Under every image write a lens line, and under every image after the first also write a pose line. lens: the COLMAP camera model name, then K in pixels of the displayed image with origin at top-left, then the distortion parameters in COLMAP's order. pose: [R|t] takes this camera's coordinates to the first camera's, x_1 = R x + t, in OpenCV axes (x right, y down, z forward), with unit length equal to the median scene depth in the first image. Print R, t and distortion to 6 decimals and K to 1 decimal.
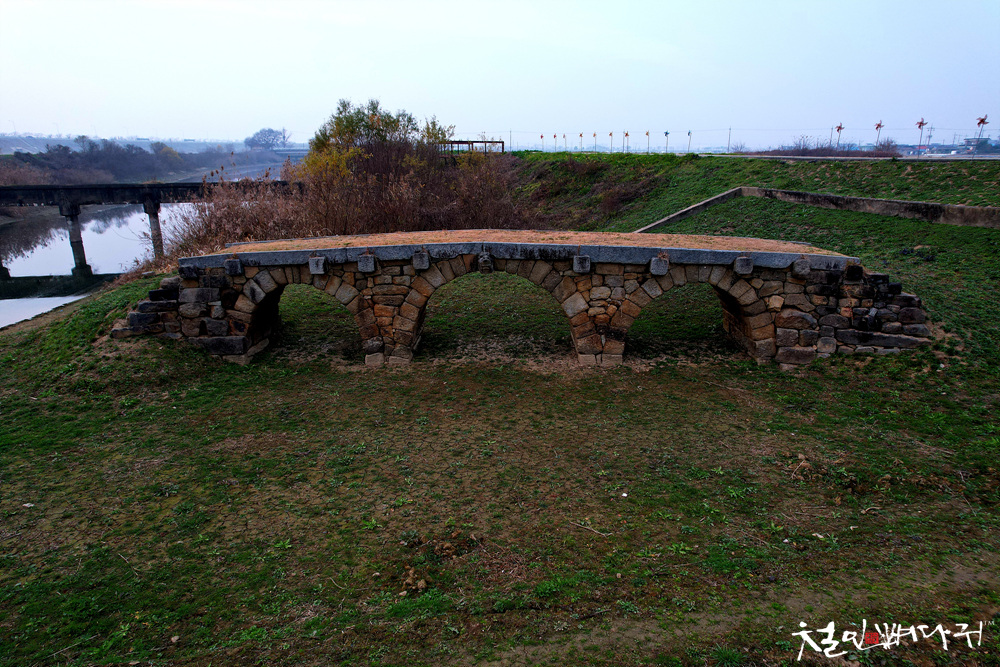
lens RADIAL K [[633.8, 0, 507.9], [0, 633.8, 332.3], [0, 0, 1]] dist [-0.042844, 0.004023]
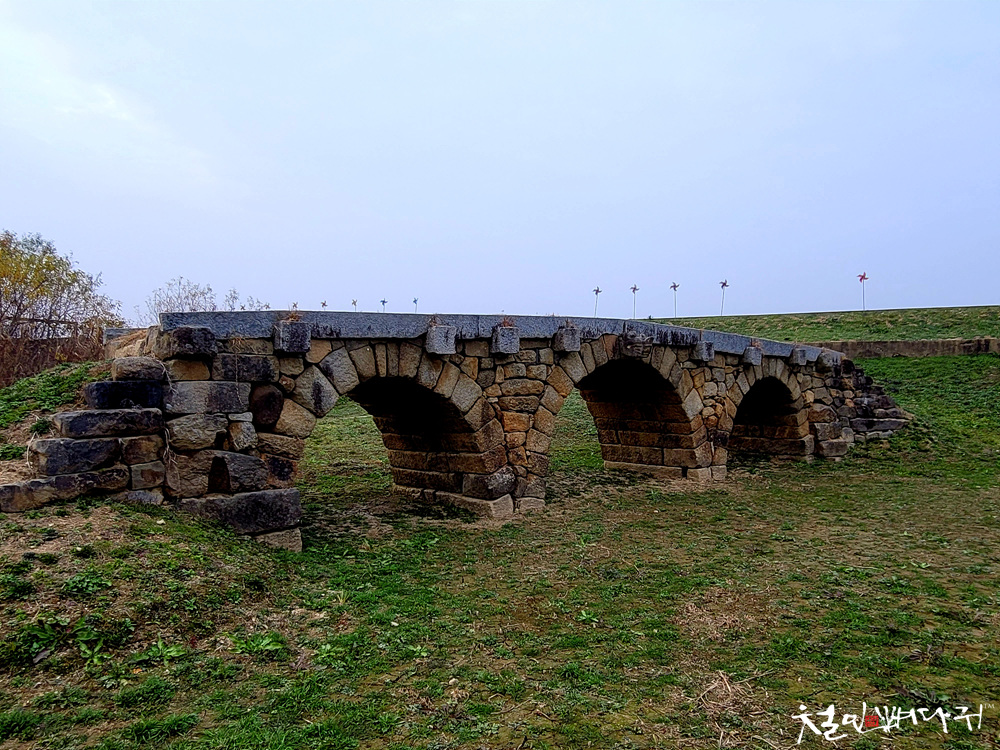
lens RADIAL K [[689.7, 0, 500.0], [0, 689.7, 375.0], [0, 0, 1]] dist [-0.005070, 0.001332]
pose [[0.741411, 0.011444, 0.670953, -0.669285], [0.183079, 0.958474, -0.218653, 0.067702], [-0.645593, 0.284950, 0.708529, 0.530596]]
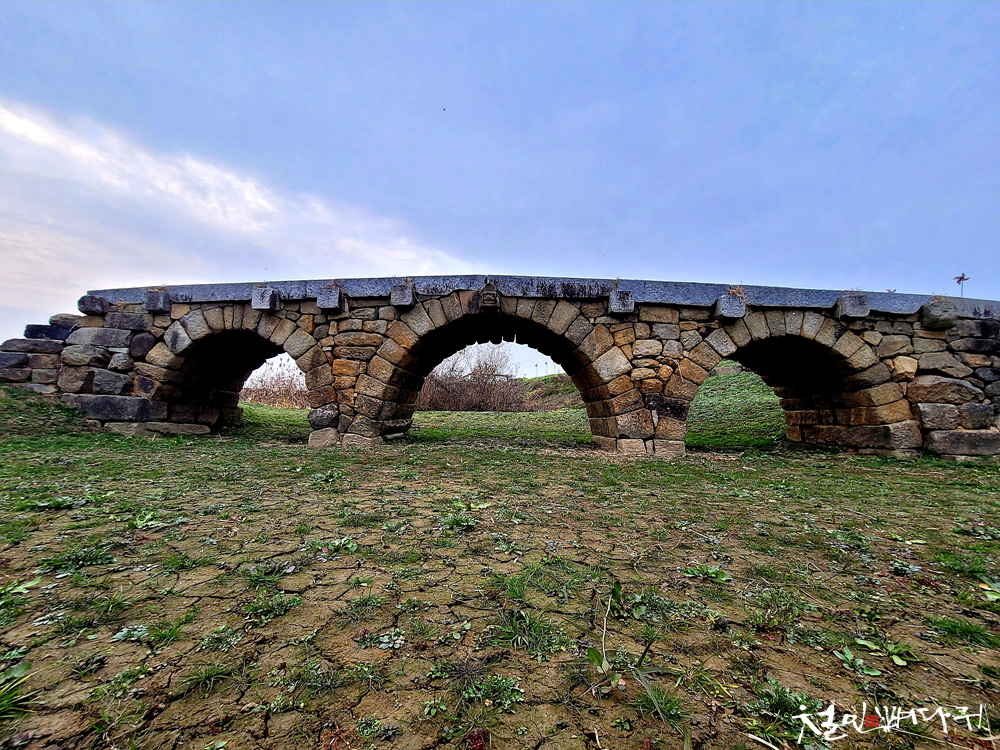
lens RADIAL K [[407.9, 0, 500.9], [0, 407.9, 372.4], [0, 0, 1]] dist [-0.006281, 0.000878]
pose [[0.999294, 0.029423, -0.023371, -0.007993], [-0.036128, 0.923284, -0.382415, 0.145537], [0.010326, 0.382989, 0.923695, 0.584064]]
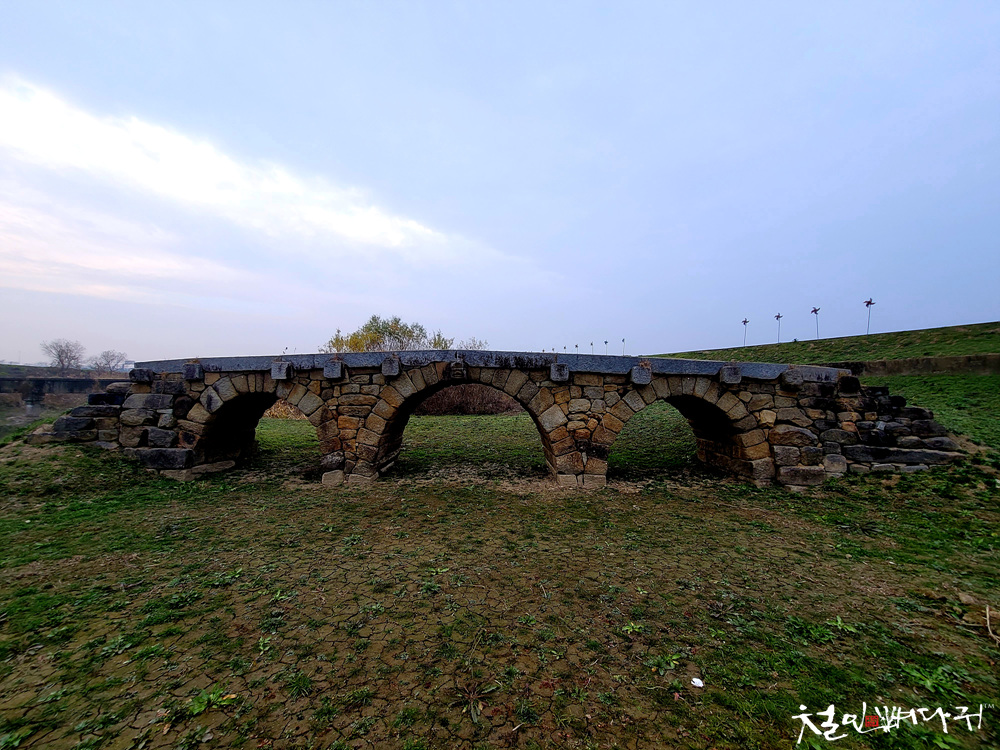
lens RADIAL K [[407.9, 0, 500.9], [0, 407.9, 372.4], [0, 0, 1]] dist [-0.006281, 0.000878]
pose [[0.999755, 0.016507, 0.014771, 0.018858], [-0.010893, 0.946999, -0.321052, 0.087746], [-0.019288, 0.320812, 0.946946, 0.411018]]
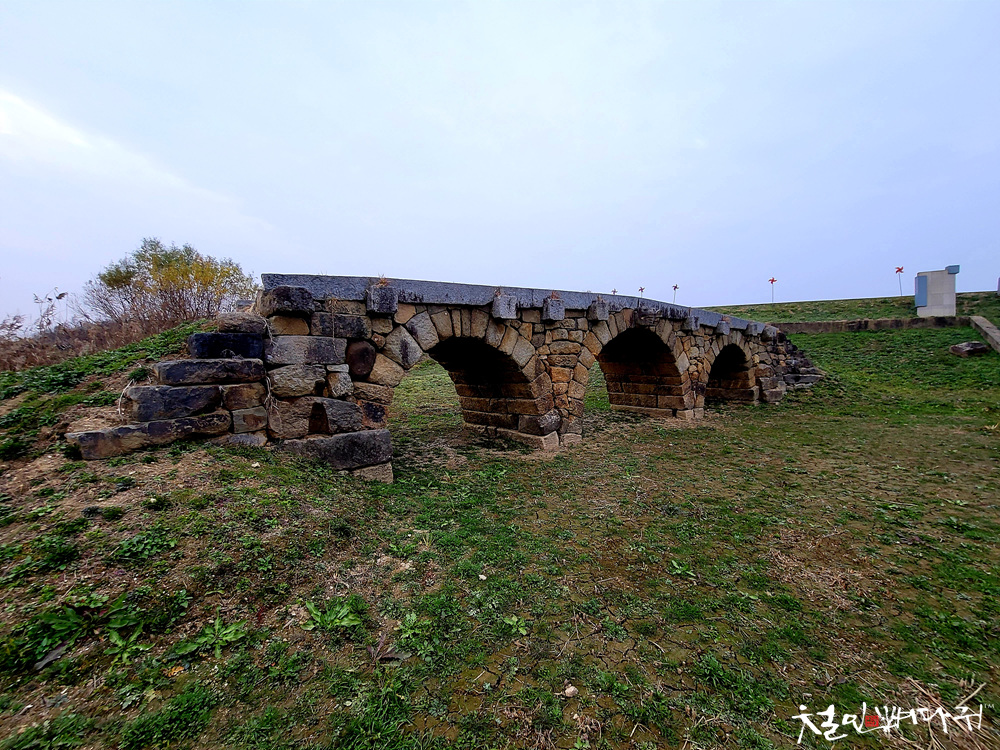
lens RADIAL K [[407.9, 0, 500.9], [0, 407.9, 372.4], [0, 0, 1]] dist [-0.006281, 0.000878]
pose [[0.768909, -0.023144, 0.638939, -0.586093], [0.178560, 0.967354, -0.179842, 0.042089], [-0.613917, 0.252371, 0.747940, 0.677397]]
